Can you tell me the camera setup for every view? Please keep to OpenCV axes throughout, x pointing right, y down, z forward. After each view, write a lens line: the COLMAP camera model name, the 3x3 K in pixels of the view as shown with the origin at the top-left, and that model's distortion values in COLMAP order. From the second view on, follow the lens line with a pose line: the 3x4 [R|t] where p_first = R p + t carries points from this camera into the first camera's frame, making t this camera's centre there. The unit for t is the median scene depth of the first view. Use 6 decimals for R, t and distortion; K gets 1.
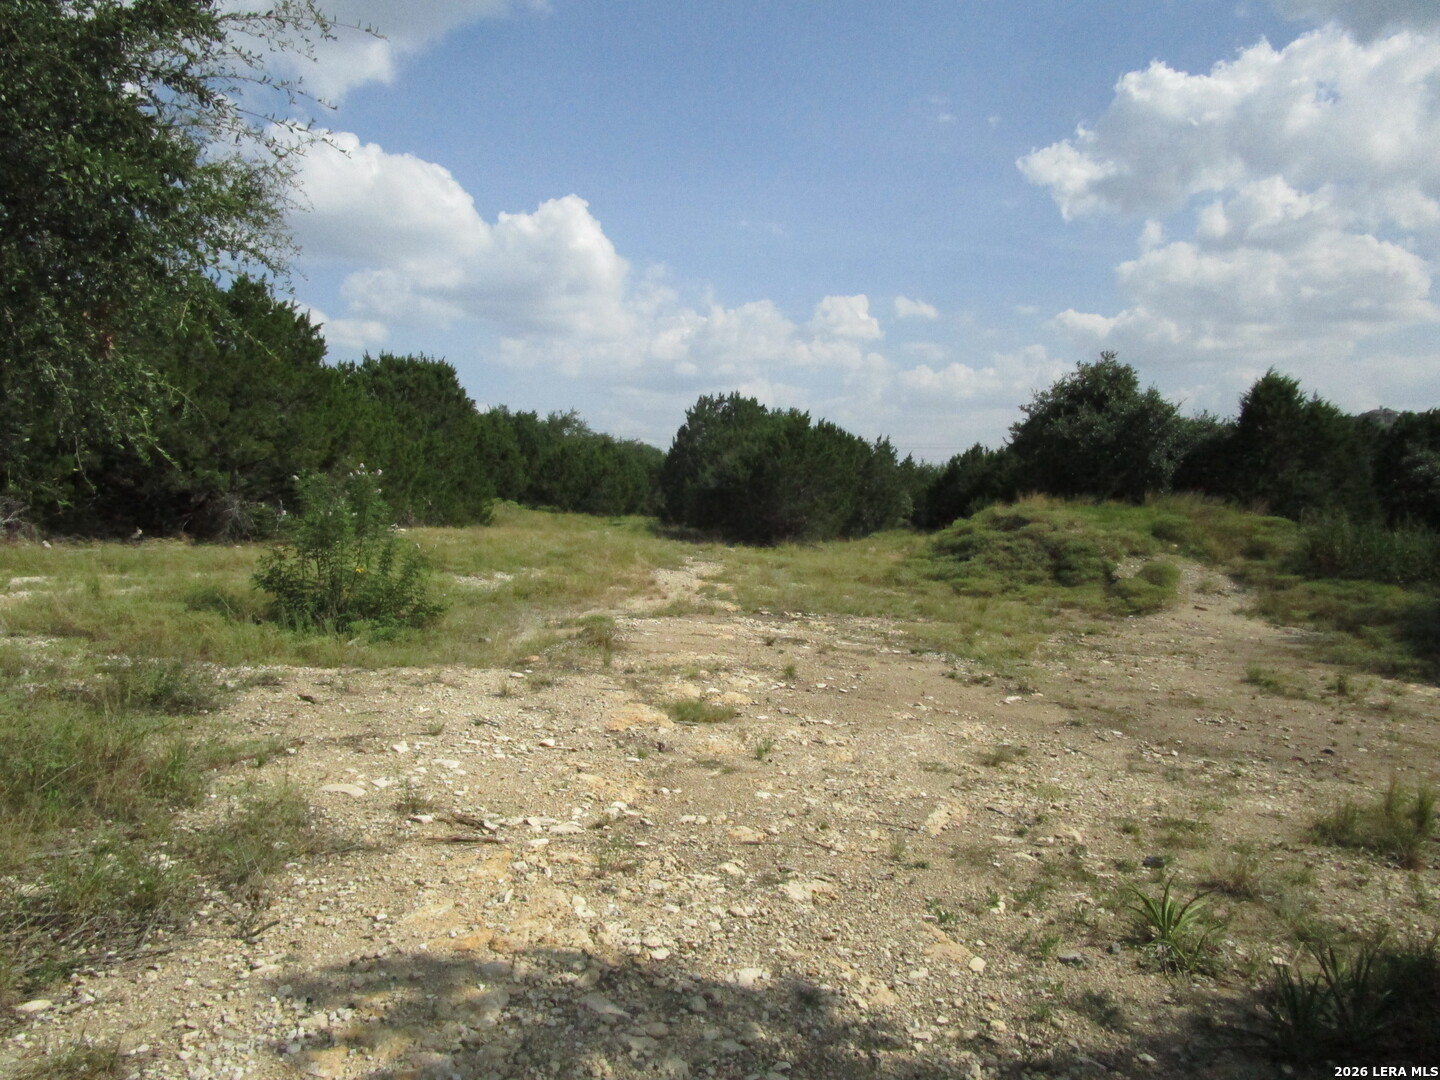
lens RADIAL K [[1002.9, 0, 720.9], [0, 1002.9, 551.9], [0, 0, 1]] dist [-0.041723, 0.010368]
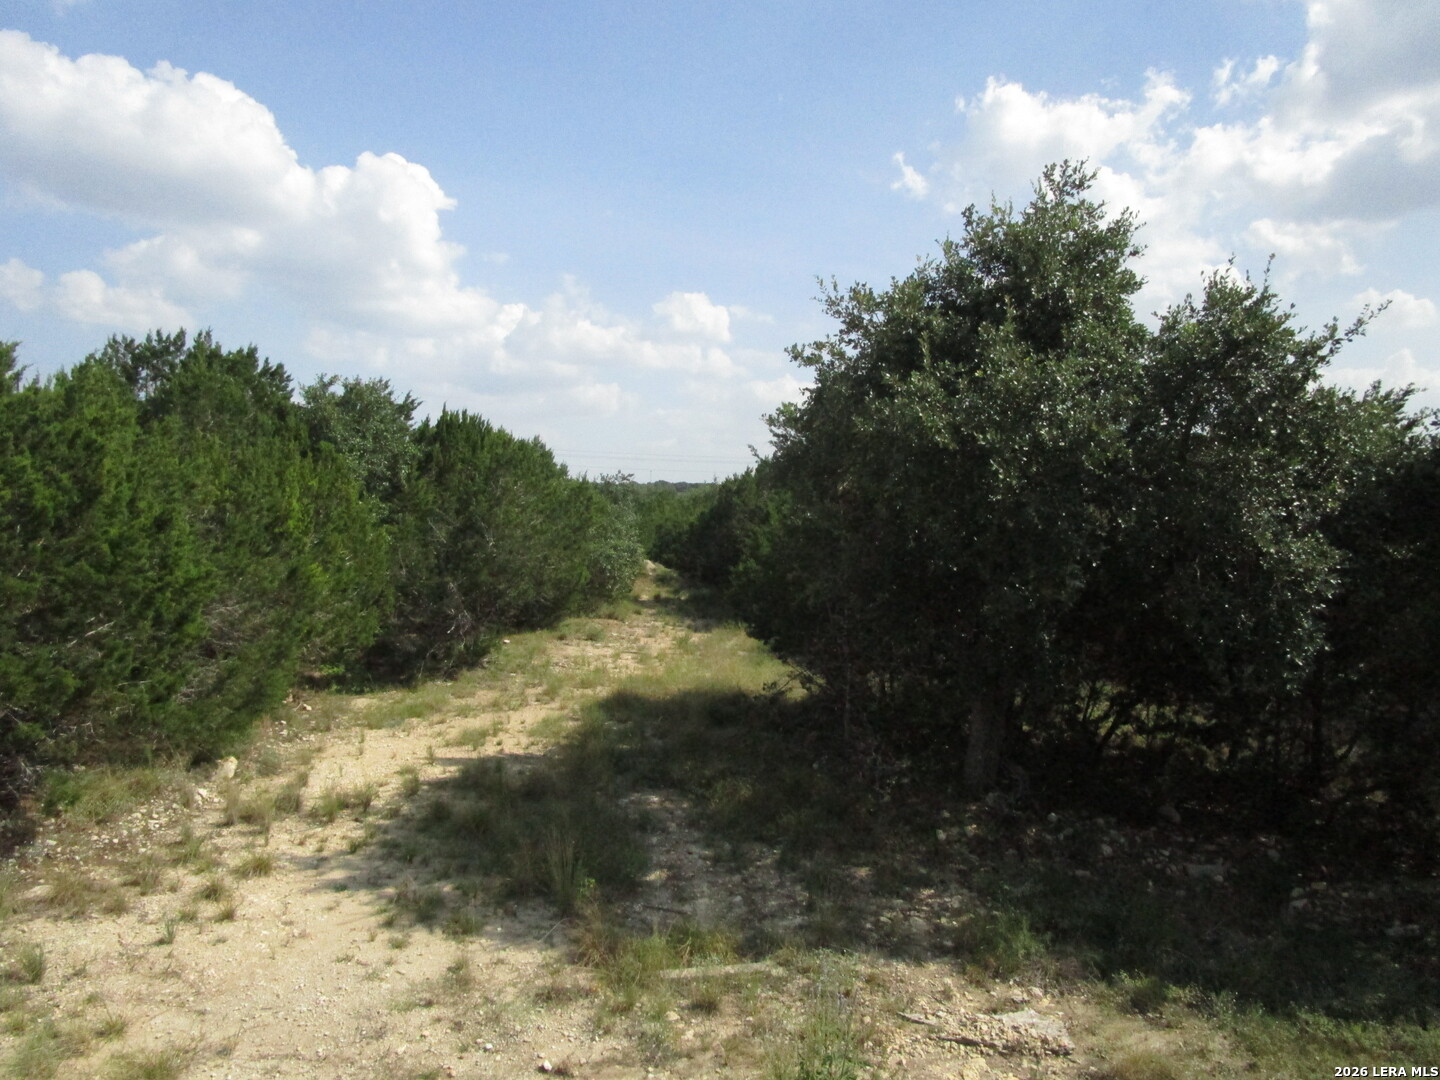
lens RADIAL K [[1002.9, 0, 720.9], [0, 1002.9, 551.9], [0, 0, 1]] dist [-0.041723, 0.010368]
pose [[0.986762, 0.000790, 0.162176, 0.236573], [0.000928, 0.999944, -0.010522, -0.080624], [-0.162175, 0.010533, 0.986706, 0.719864]]
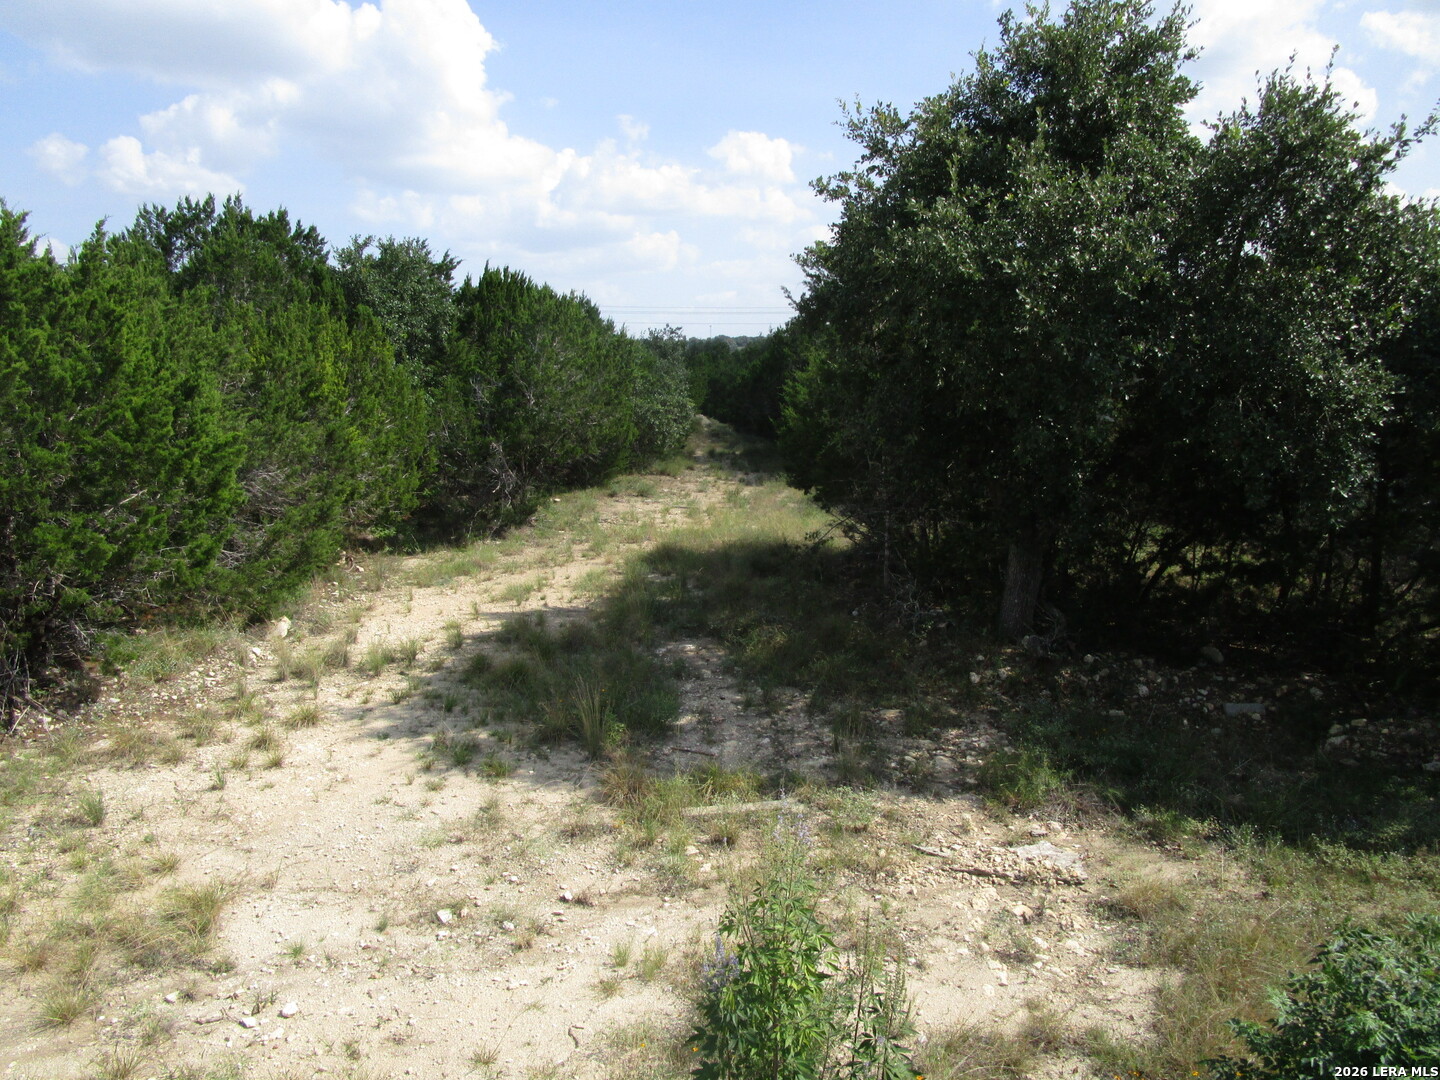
lens RADIAL K [[1002.9, 0, 720.9], [0, 1002.9, 551.9], [0, 0, 1]] dist [-0.041723, 0.010368]
pose [[0.994103, -0.047141, 0.097658, 0.247558], [0.034039, 0.990700, 0.131736, -0.078162], [-0.102960, -0.127635, 0.986463, 0.721805]]
